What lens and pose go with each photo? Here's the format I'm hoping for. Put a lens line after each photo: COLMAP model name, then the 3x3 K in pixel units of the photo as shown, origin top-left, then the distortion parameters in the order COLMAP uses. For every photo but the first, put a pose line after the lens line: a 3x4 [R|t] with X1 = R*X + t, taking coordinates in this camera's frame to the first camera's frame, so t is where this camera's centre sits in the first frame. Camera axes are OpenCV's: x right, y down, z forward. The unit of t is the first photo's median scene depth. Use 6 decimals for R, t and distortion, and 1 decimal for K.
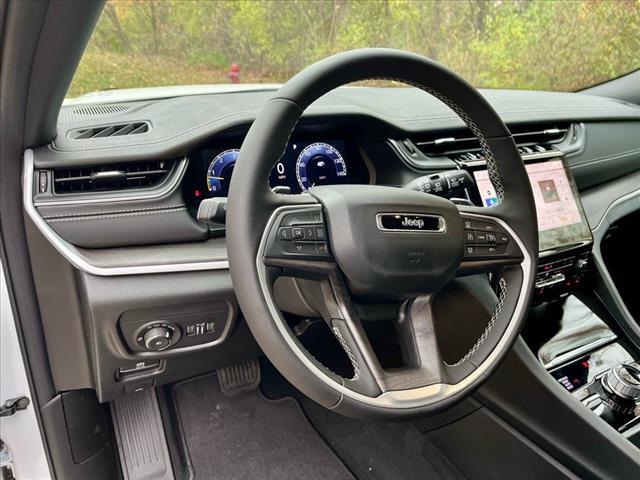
lens RADIAL K [[484.0, 0, 320.0], [0, 484.0, 240.0], [0, 0, 1]] dist [0.008599, 0.000659]
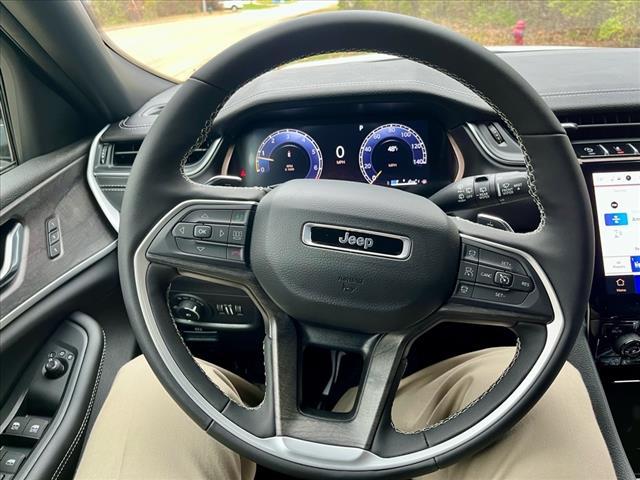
lens RADIAL K [[486.7, 0, 320.0], [0, 486.7, 240.0], [0, 0, 1]] dist [0.000240, -0.002506]
pose [[0.826516, 0.159730, -0.539776, 0.445439], [-0.122082, 0.986938, 0.105119, -0.087096], [0.549516, -0.020985, 0.835220, 0.256447]]
